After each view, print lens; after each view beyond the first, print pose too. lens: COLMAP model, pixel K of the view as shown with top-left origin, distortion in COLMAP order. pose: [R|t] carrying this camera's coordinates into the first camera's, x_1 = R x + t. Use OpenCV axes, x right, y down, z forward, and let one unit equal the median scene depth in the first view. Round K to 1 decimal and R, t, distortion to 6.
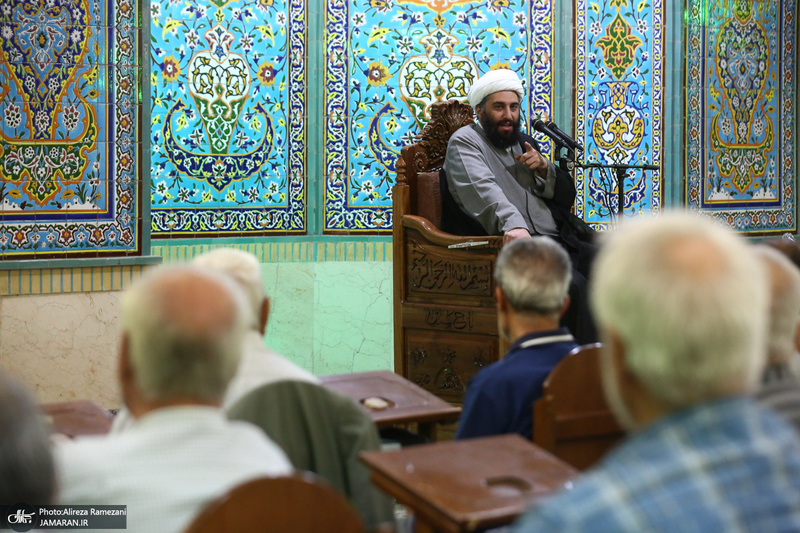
lens RADIAL K [[2411.3, 0, 400.1], [0, 2411.3, 266.6], [0, 0, 1]] dist [-0.118544, 0.000000]
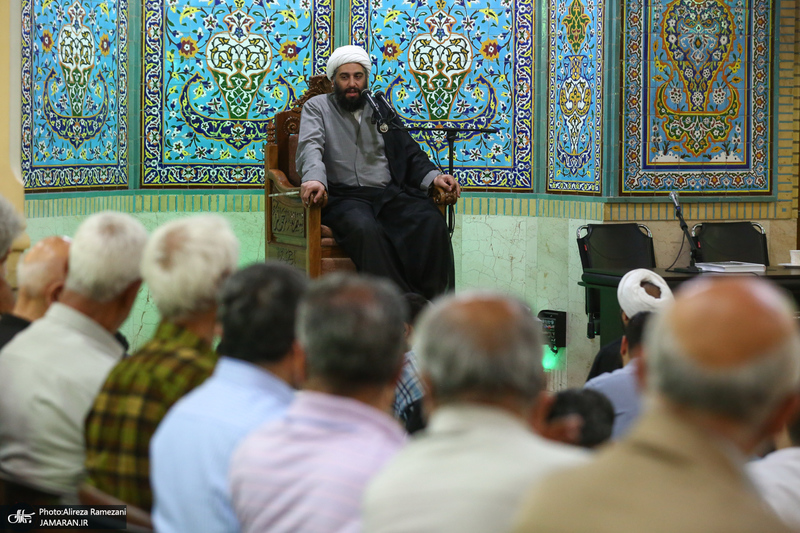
lens RADIAL K [[2480.9, 0, 397.8], [0, 2480.9, 273.1], [0, 0, 1]] dist [-0.066693, 0.000000]
pose [[0.919218, 0.027708, -0.392772, 0.475028], [-0.022916, 0.999595, 0.016883, 0.006956], [0.393081, -0.006518, 0.919481, -0.095948]]
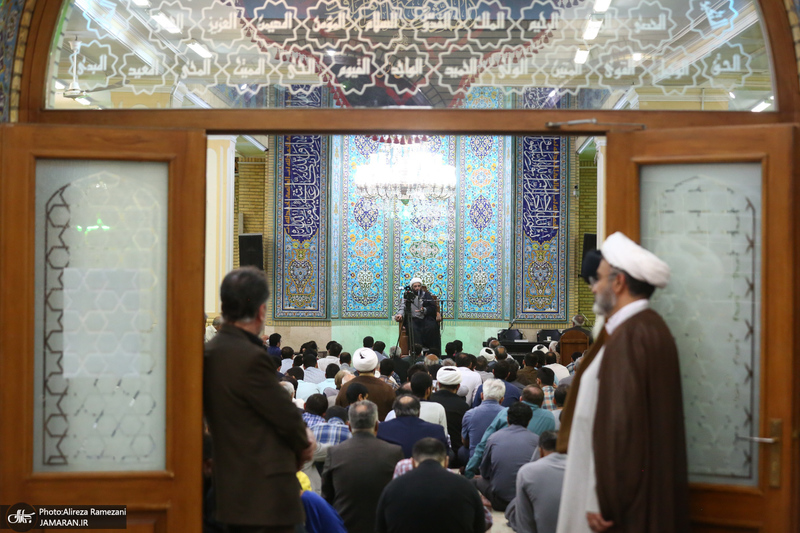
lens RADIAL K [[1850.2, 0, 400.5], [0, 1850.2, 267.3], [0, 0, 1]] dist [0.017408, 0.000000]
pose [[0.670483, -0.008270, -0.741879, 2.103907], [-0.040521, 0.998037, -0.047747, 0.048504], [0.740818, 0.062075, 0.668832, -1.028593]]
